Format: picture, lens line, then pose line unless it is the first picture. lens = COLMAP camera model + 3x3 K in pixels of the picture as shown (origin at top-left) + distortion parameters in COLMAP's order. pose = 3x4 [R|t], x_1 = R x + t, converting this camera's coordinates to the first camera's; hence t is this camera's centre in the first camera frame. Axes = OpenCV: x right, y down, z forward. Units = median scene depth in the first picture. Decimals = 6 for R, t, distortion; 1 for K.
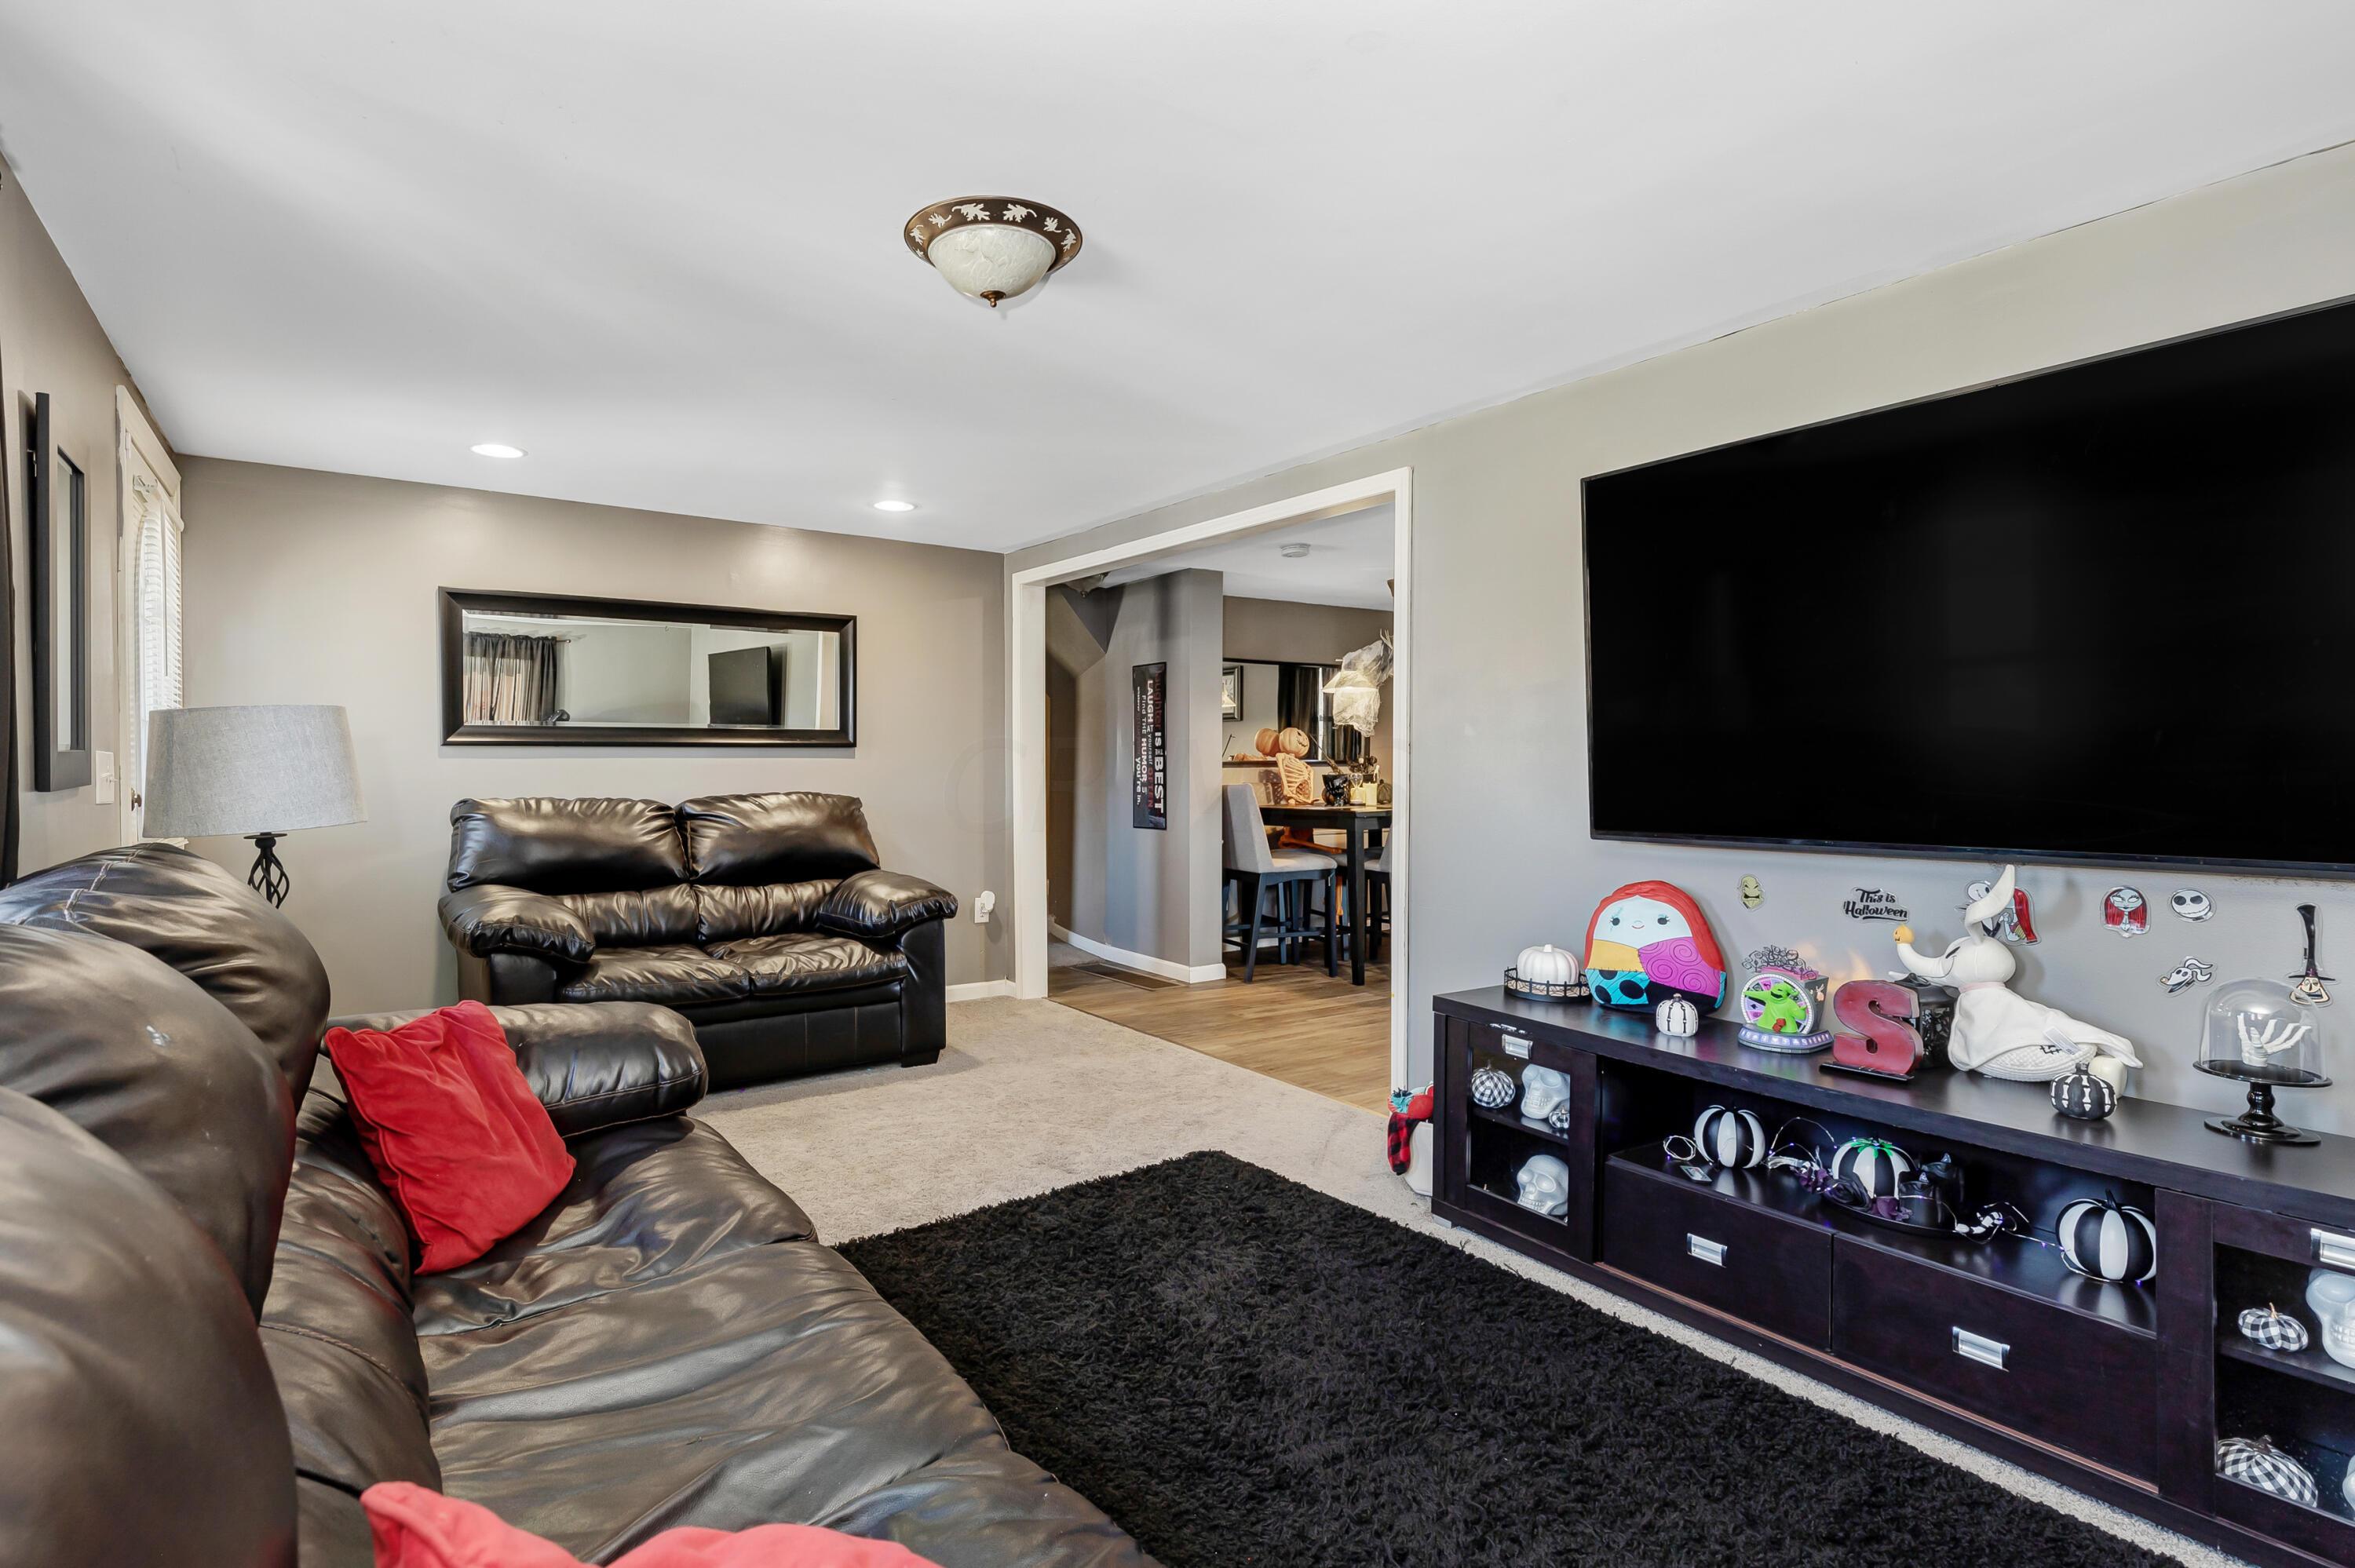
lens RADIAL K [[1076.2, 0, 1190.8], [0, 1076.2, 776.2], [0, 0, 1]] dist [0.002366, 0.000120]
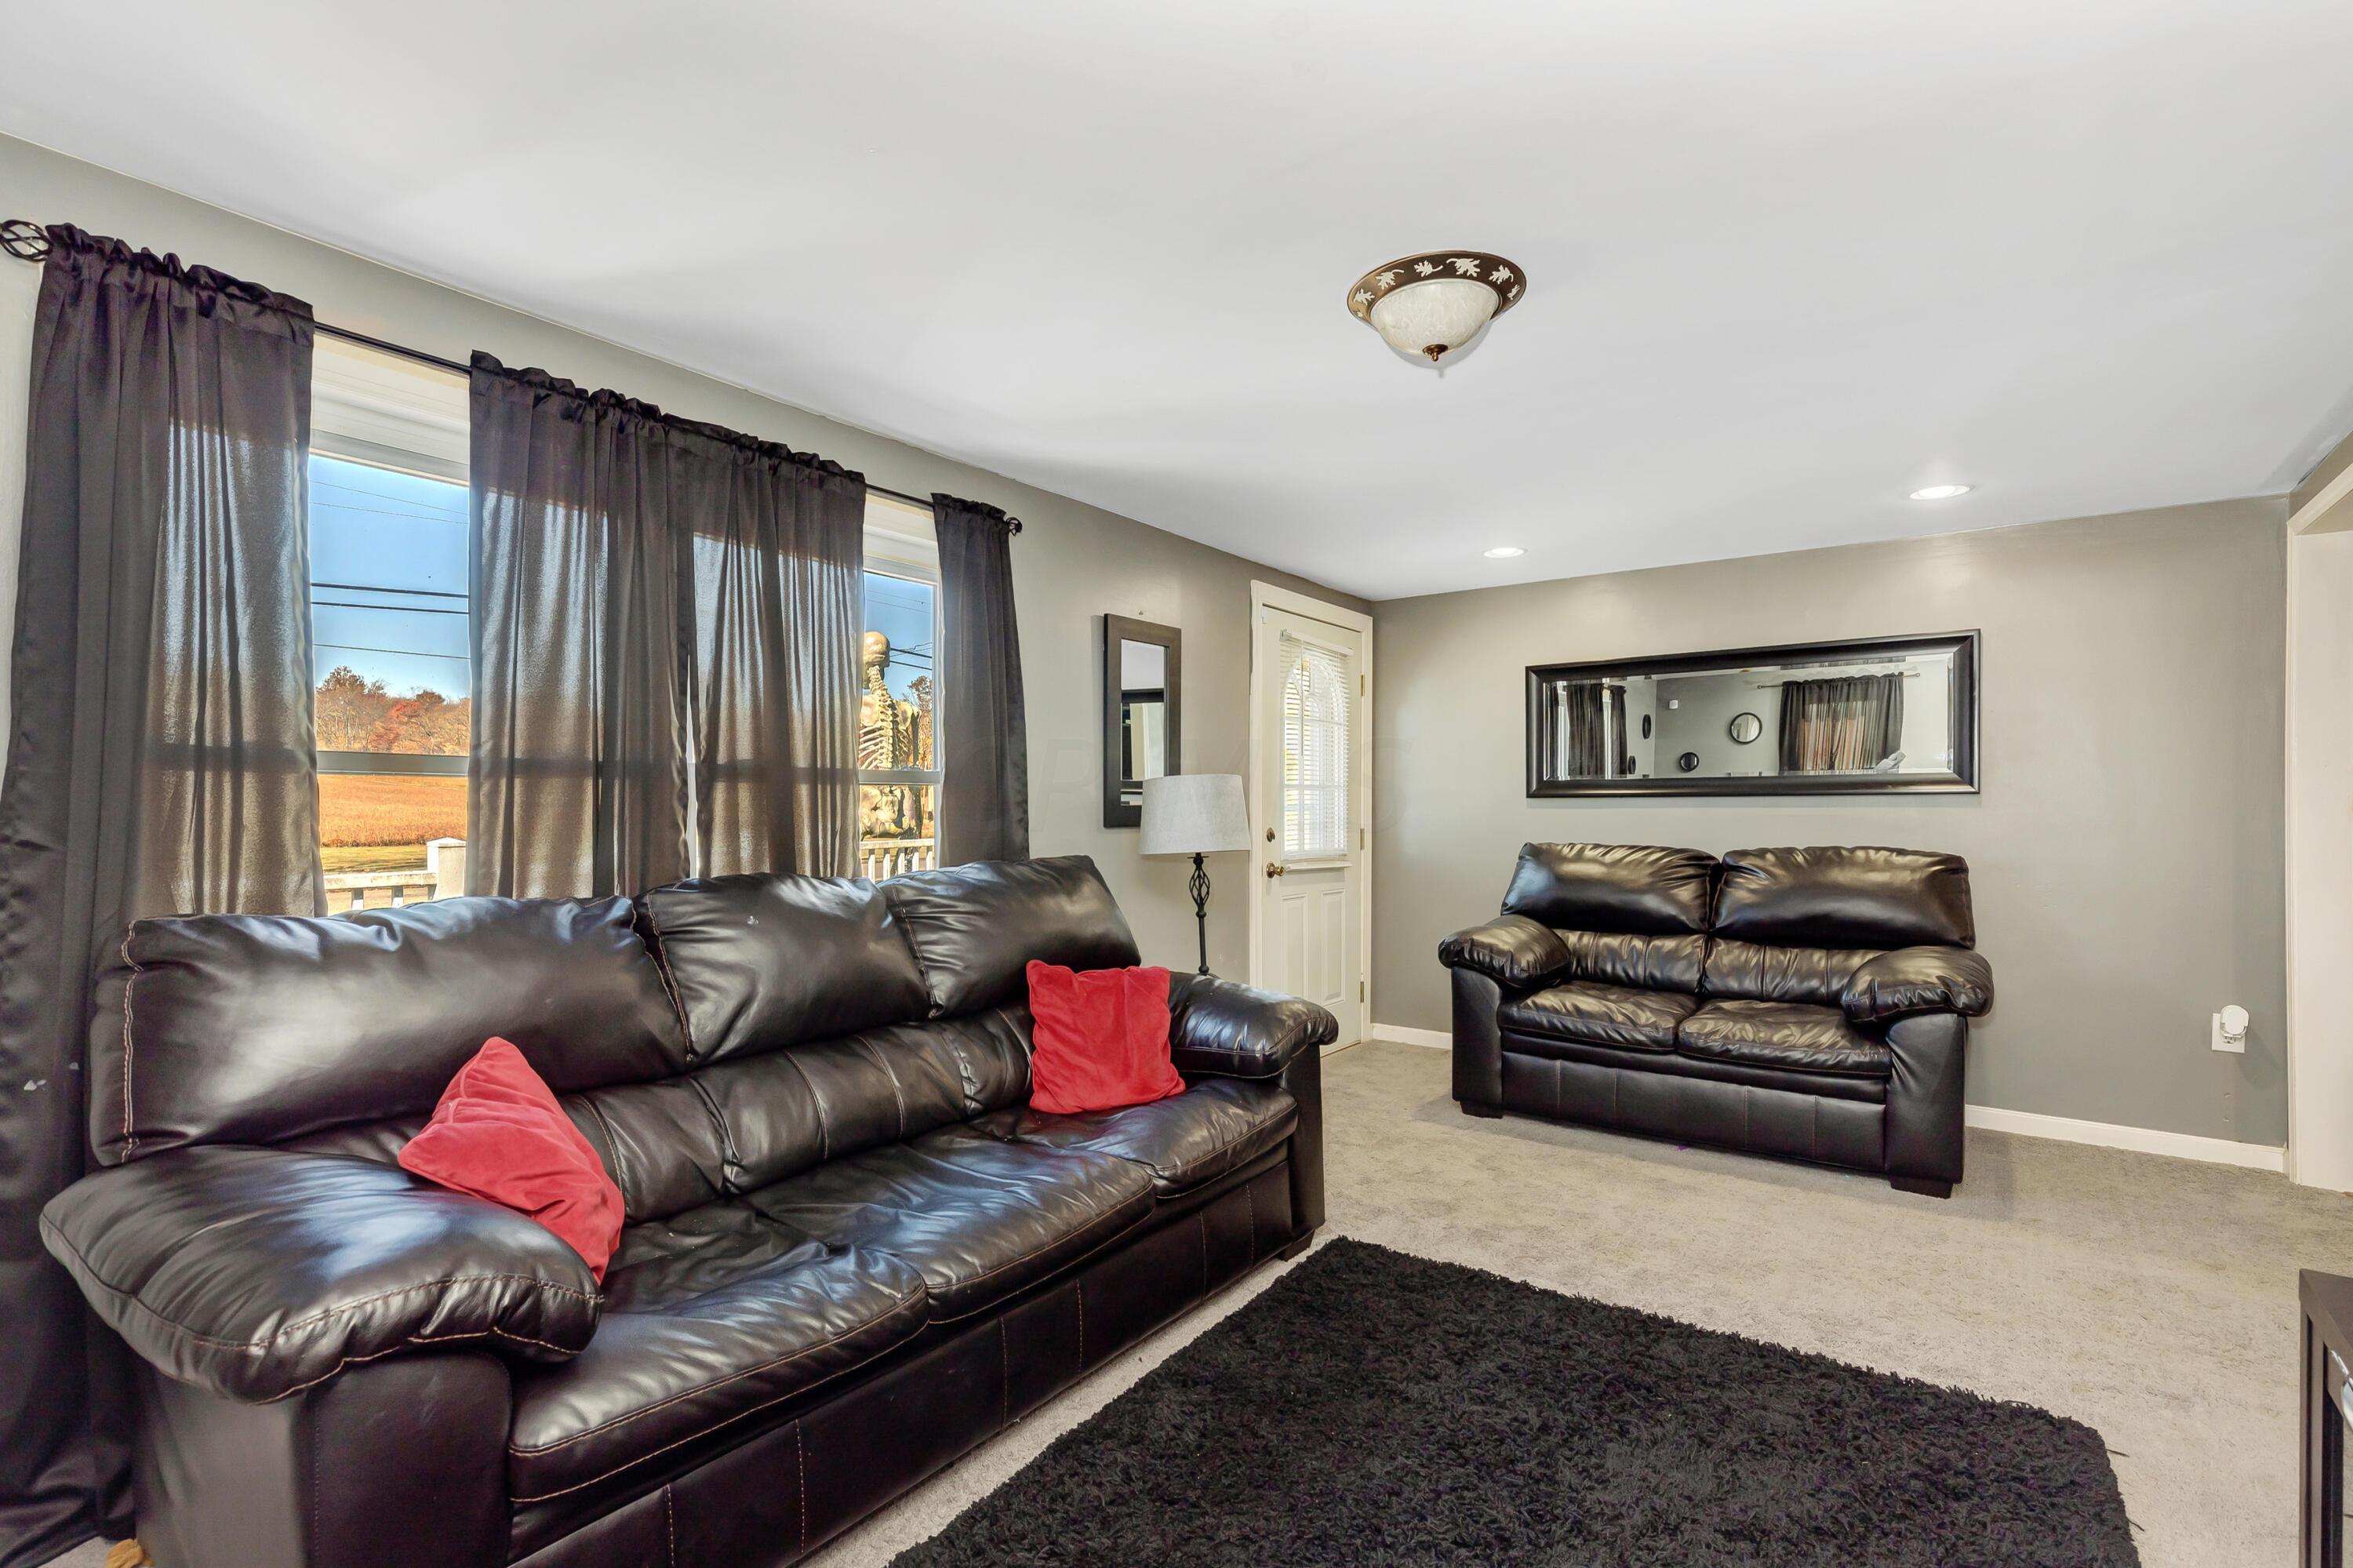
lens RADIAL K [[1119.6, 0, 1180.0], [0, 1119.6, 818.0], [0, 0, 1]] dist [0.000553, 0.000094]
pose [[0.340831, 0.010074, -0.940071, 0.343159], [-0.017262, 0.999841, 0.004456, -0.004057], [0.939966, 0.014709, 0.340950, 0.199783]]
